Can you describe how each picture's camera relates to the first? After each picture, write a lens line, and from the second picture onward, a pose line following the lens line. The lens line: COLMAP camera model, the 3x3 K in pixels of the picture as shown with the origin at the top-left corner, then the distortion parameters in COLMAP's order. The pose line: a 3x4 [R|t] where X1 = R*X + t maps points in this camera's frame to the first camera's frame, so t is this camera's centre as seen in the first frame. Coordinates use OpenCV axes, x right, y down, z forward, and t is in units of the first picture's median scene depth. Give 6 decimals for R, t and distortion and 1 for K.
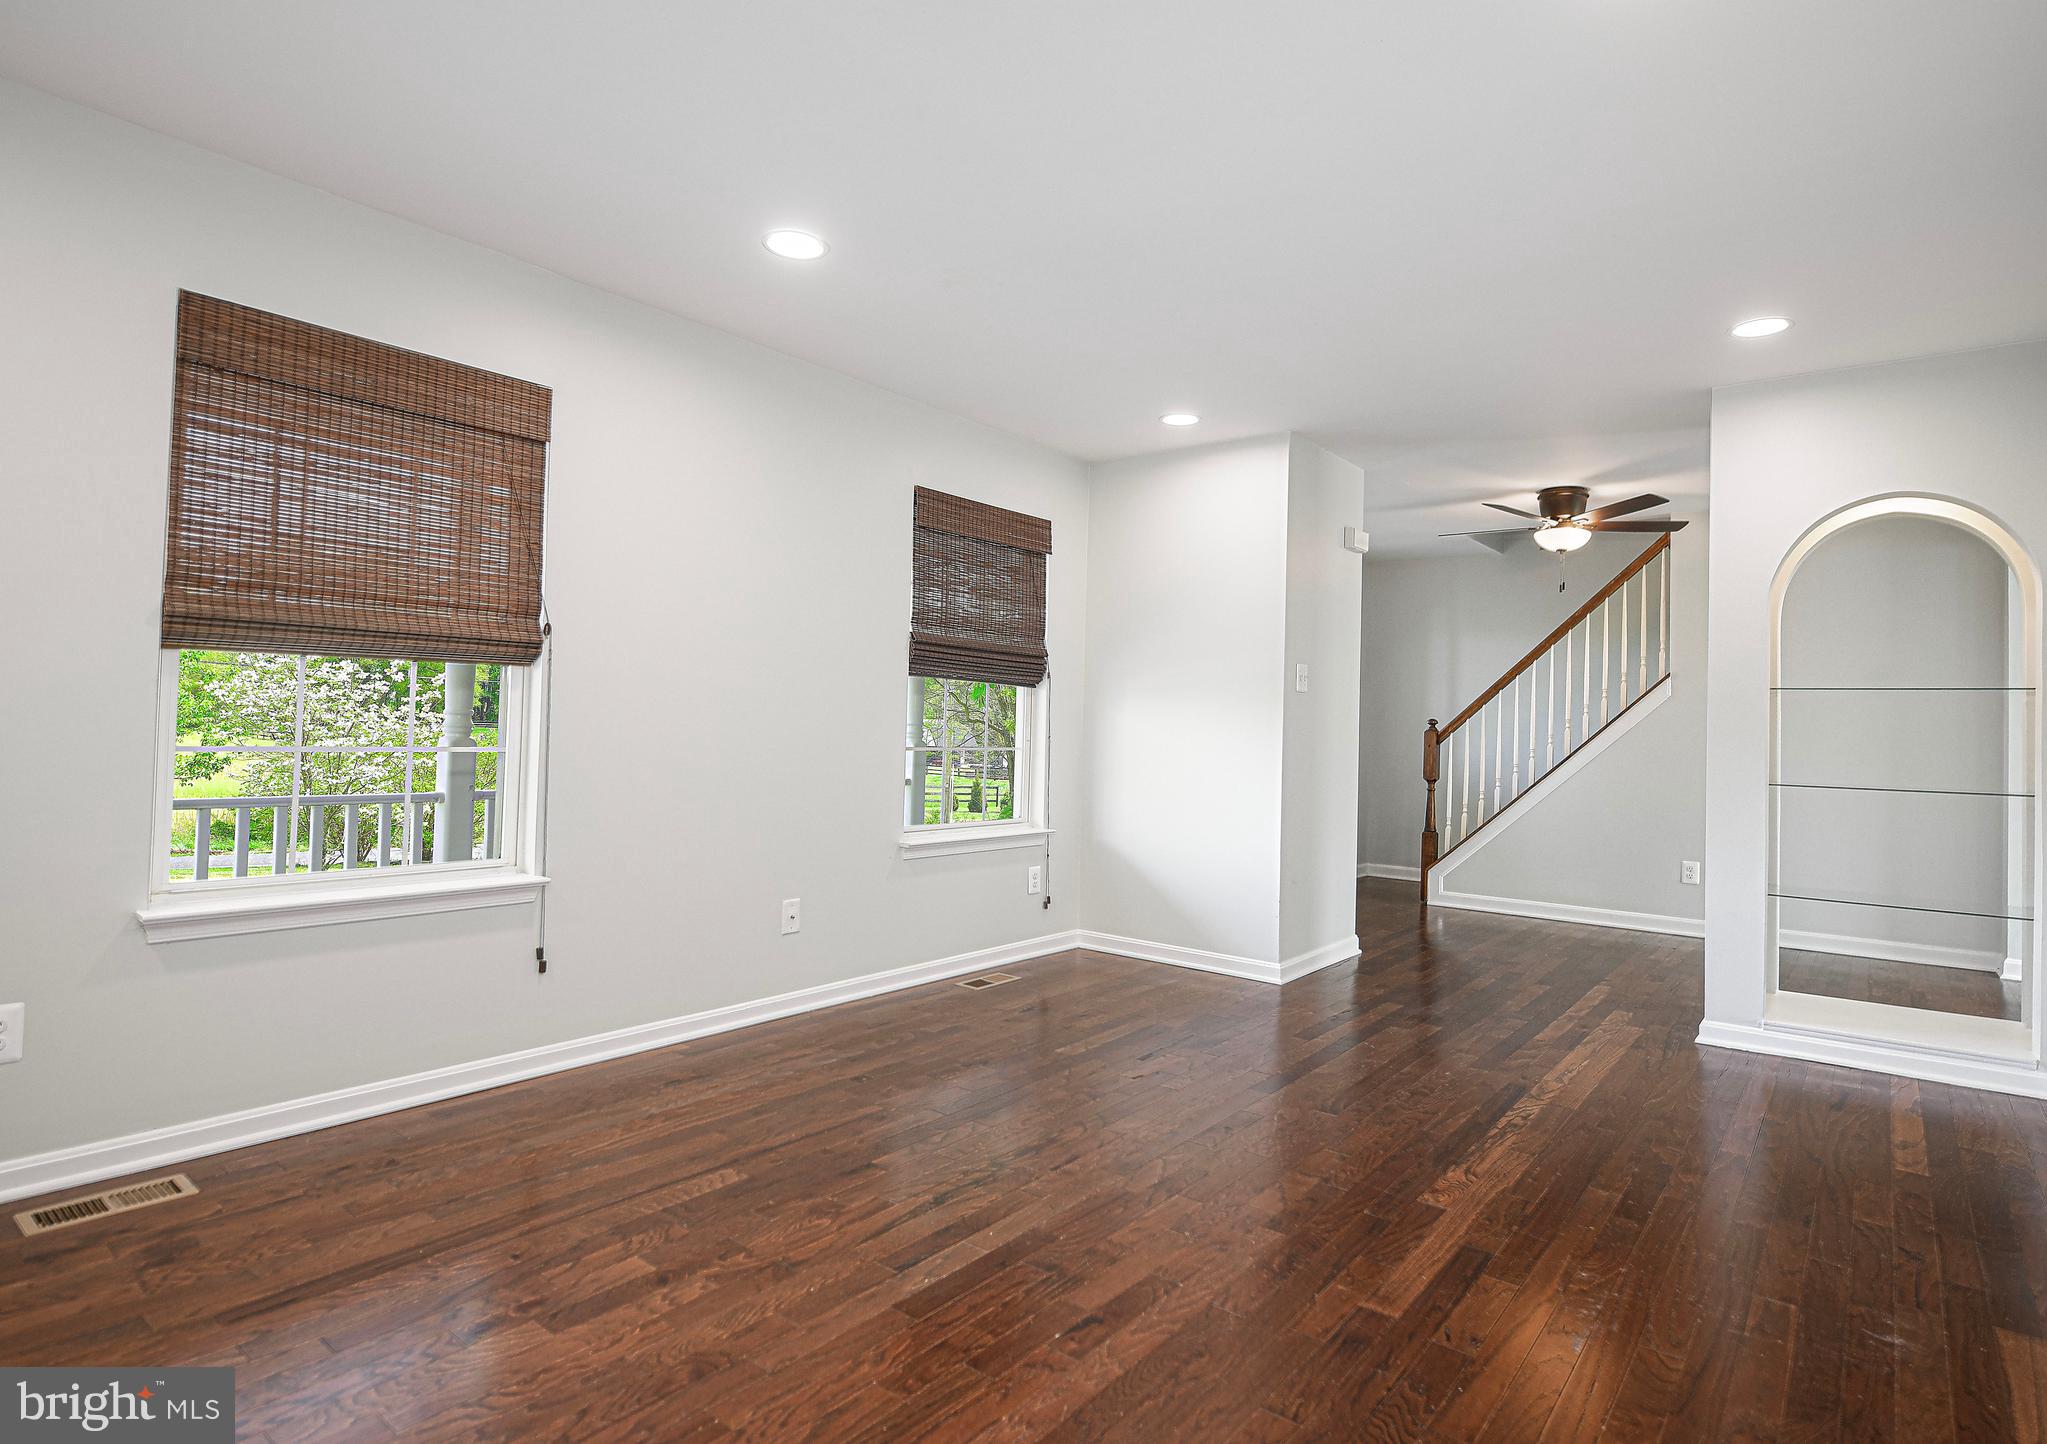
lens RADIAL K [[1126.6, 0, 1021.8], [0, 1126.6, 700.9], [0, 0, 1]] dist [-0.000409, -0.001560]
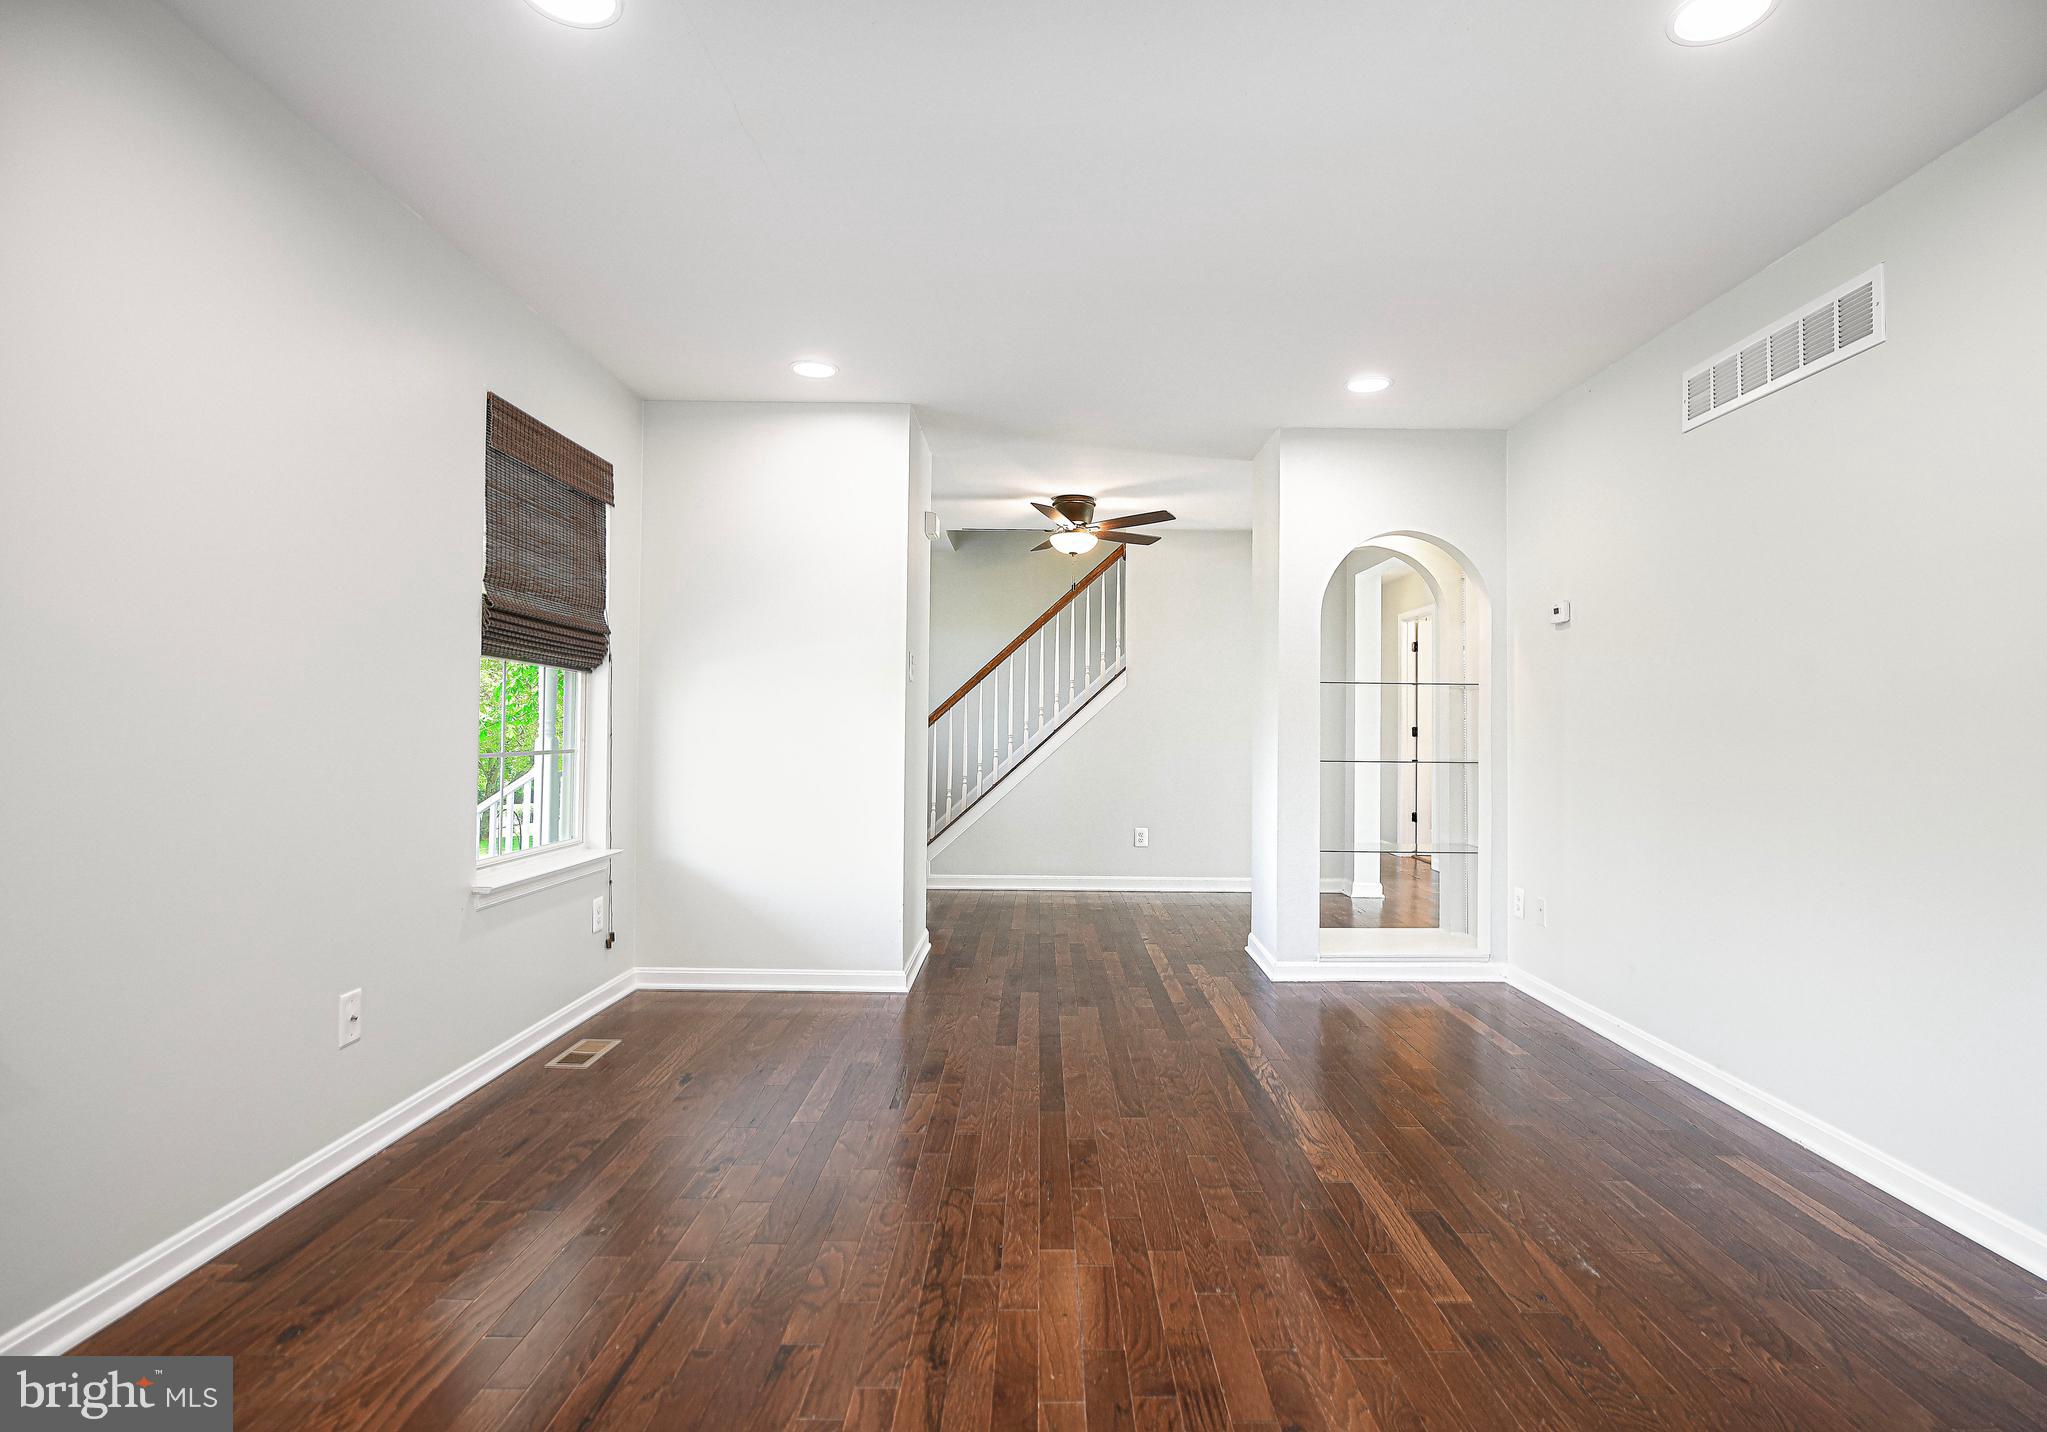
lens RADIAL K [[1106.6, 0, 1066.5], [0, 1106.6, 711.6], [0, 0, 1]] dist [-0.002841, -0.001083]
pose [[0.768219, -0.009062, 0.640123, -0.340487], [-0.005136, 0.999780, 0.020317, -0.003051], [-0.640166, -0.018895, 0.768004, 0.277562]]
